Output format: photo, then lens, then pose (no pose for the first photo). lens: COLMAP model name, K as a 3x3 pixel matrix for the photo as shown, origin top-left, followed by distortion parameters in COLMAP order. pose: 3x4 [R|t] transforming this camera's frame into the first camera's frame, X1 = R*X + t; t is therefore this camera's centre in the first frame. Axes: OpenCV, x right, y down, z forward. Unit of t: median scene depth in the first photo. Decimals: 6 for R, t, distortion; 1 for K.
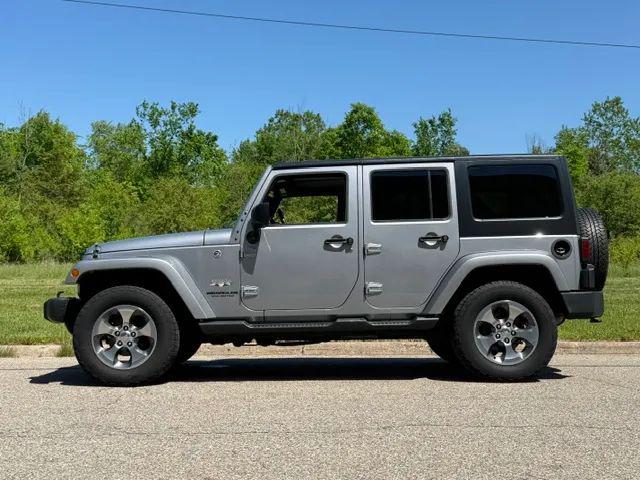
lens RADIAL K [[867.1, 0, 313.8], [0, 867.1, 238.5], [0, 0, 1]] dist [0.182374, 0.000000]
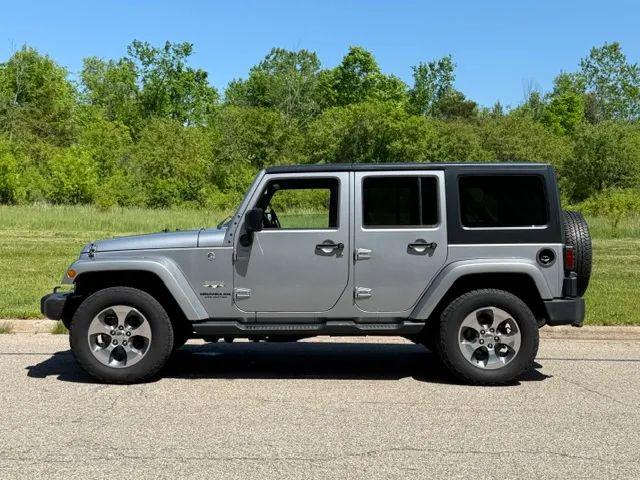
lens RADIAL K [[867.1, 0, 315.6], [0, 867.1, 237.6], [0, 0, 1]] dist [0.182374, 0.000000]
pose [[0.999791, 0.017244, 0.010938, 0.000572], [-0.017968, 0.997385, 0.070005, -0.077670], [-0.009702, -0.070187, 0.997487, -0.020390]]
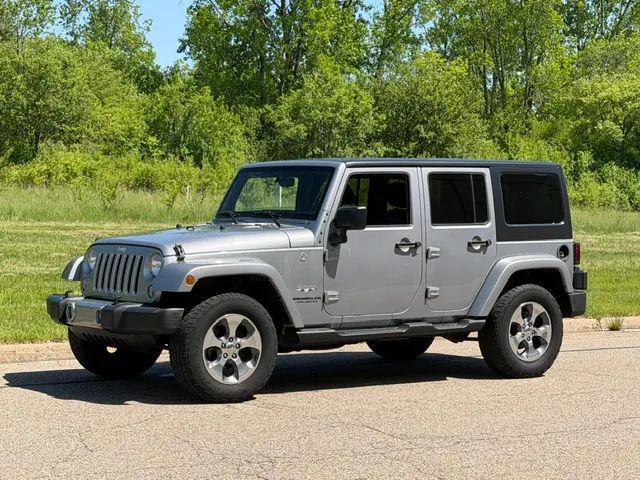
lens RADIAL K [[1460.6, 0, 322.2], [0, 1460.6, 243.2], [0, 0, 1]] dist [0.143689, 0.000000]
pose [[0.798133, 0.005369, 0.602457, -1.037771], [-0.055188, 0.996408, 0.064233, -0.099048], [-0.599948, -0.084514, 0.795562, -0.258536]]
